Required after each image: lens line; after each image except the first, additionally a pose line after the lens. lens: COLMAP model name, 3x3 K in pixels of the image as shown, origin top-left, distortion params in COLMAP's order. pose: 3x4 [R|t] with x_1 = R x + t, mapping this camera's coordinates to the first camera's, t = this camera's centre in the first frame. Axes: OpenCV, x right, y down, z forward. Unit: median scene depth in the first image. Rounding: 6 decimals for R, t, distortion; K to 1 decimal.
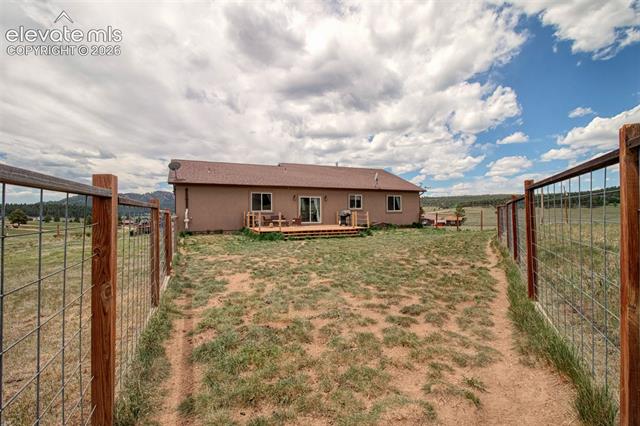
lens RADIAL K [[298.9, 0, 320.2], [0, 298.9, 205.5], [0, 0, 1]] dist [-0.012733, -0.000379]
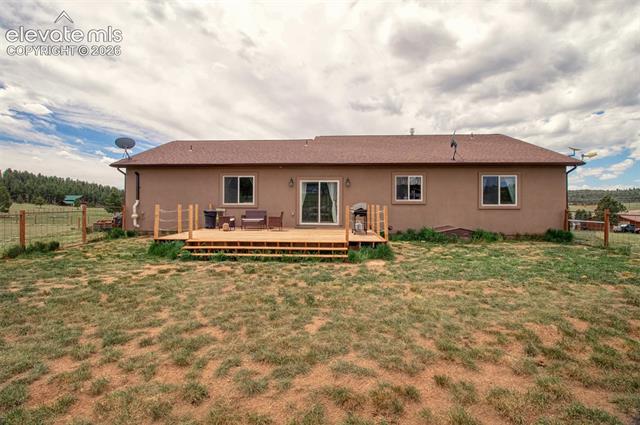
lens RADIAL K [[298.9, 0, 320.2], [0, 298.9, 205.0], [0, 0, 1]] dist [-0.012733, -0.000379]
pose [[0.886290, 0.005844, -0.463094, 0.239497], [0.001204, 0.999888, 0.014922, 0.010873], [0.463129, -0.013783, 0.886184, 0.467314]]
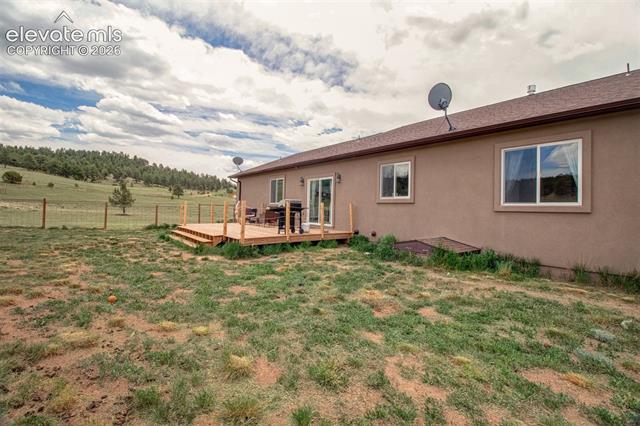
lens RADIAL K [[298.9, 0, 320.2], [0, 298.9, 205.5], [0, 0, 1]] dist [-0.012733, -0.000379]
pose [[0.232174, -0.002958, -0.972670, 0.504466], [-0.009251, 0.999943, -0.005249, 0.024540], [0.972630, 0.010217, 0.232133, 0.858360]]
